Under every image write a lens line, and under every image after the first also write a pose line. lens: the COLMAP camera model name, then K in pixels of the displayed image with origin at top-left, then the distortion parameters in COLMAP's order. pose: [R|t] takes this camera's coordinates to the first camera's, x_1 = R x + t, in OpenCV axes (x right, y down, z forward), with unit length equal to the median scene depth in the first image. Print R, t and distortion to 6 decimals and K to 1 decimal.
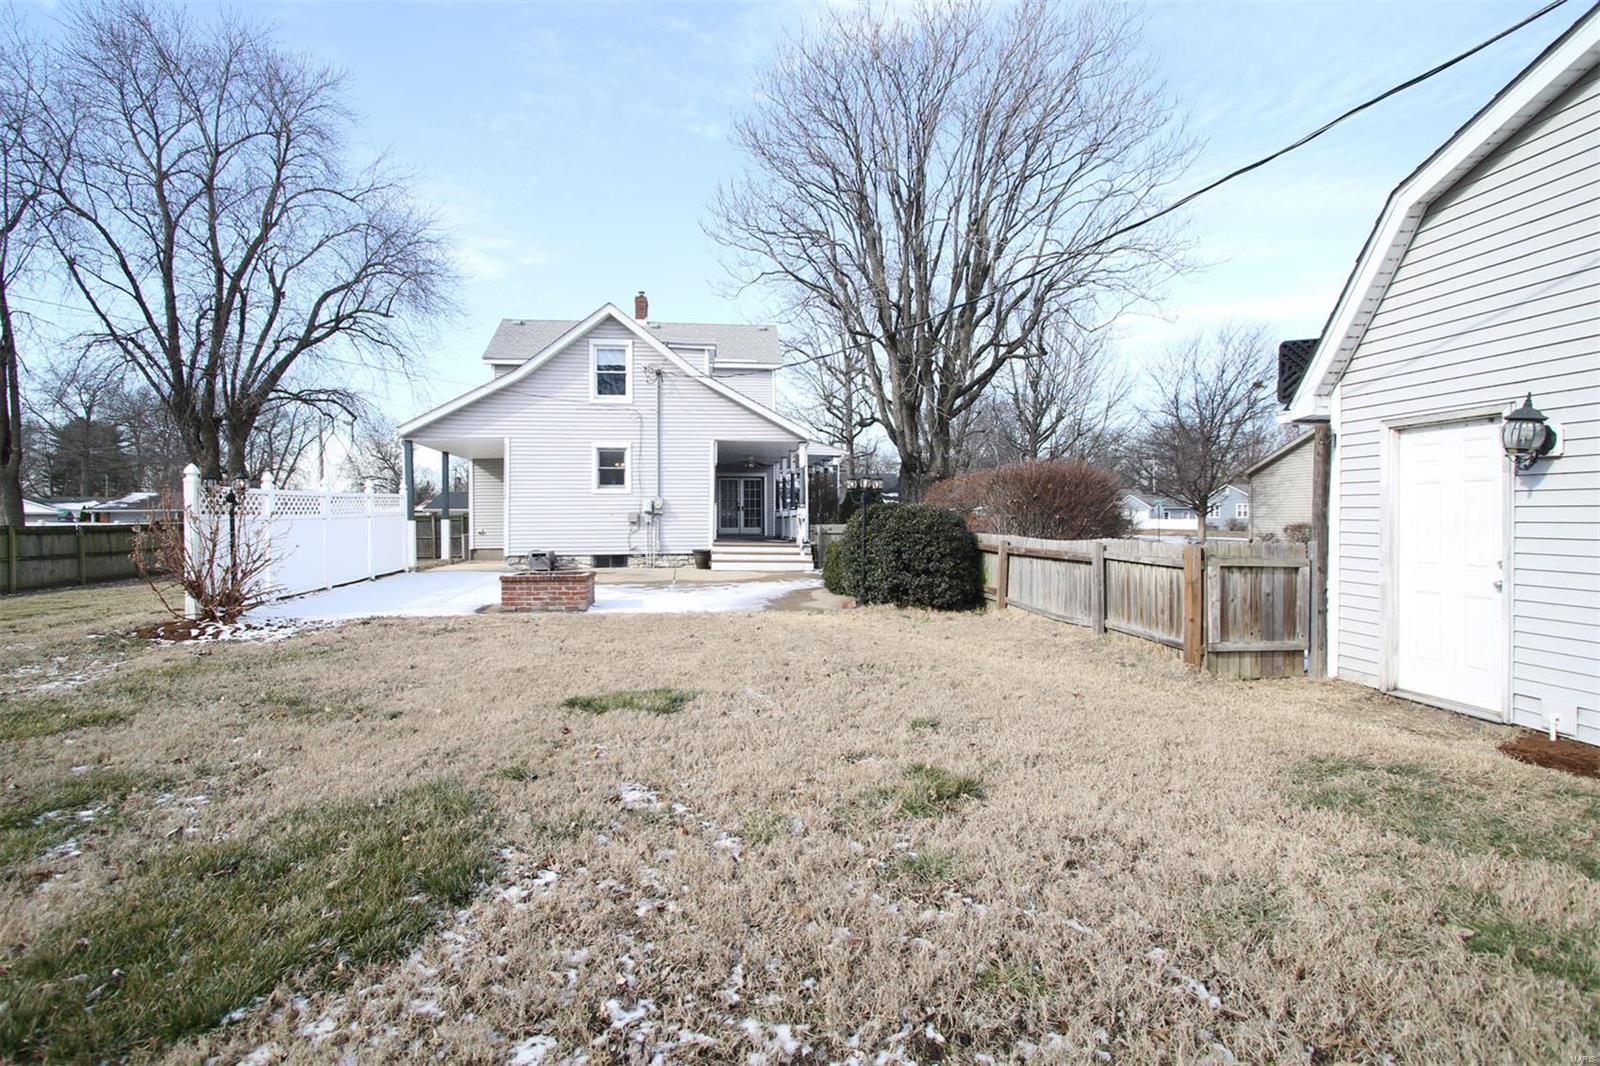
lens RADIAL K [[727.6, 0, 769.4], [0, 727.6, 509.0], [0, 0, 1]] dist [-0.003653, 0.000245]
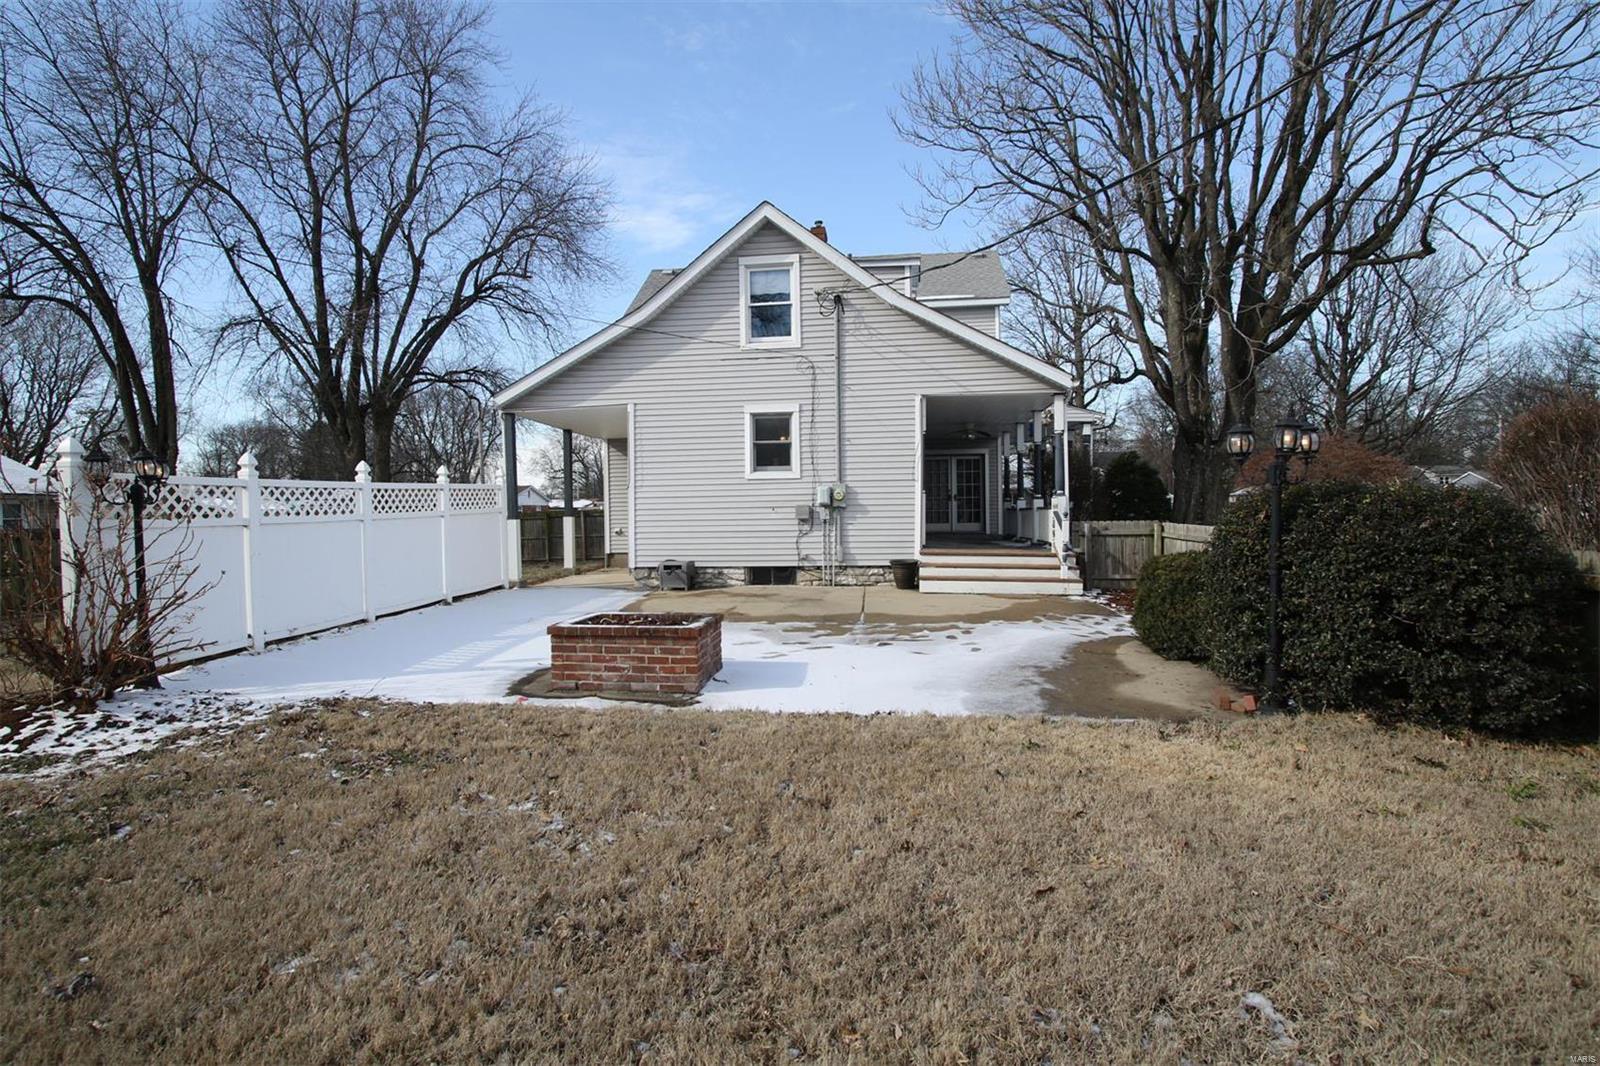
lens RADIAL K [[810.2, 0, 794.2], [0, 810.2, 524.2], [0, 0, 1]] dist [-0.021728, 0.000564]
pose [[0.976593, -0.005877, -0.215017, -0.025717], [0.012728, 0.999454, 0.030495, -0.000815], [0.214721, -0.032518, 0.976134, 0.208305]]
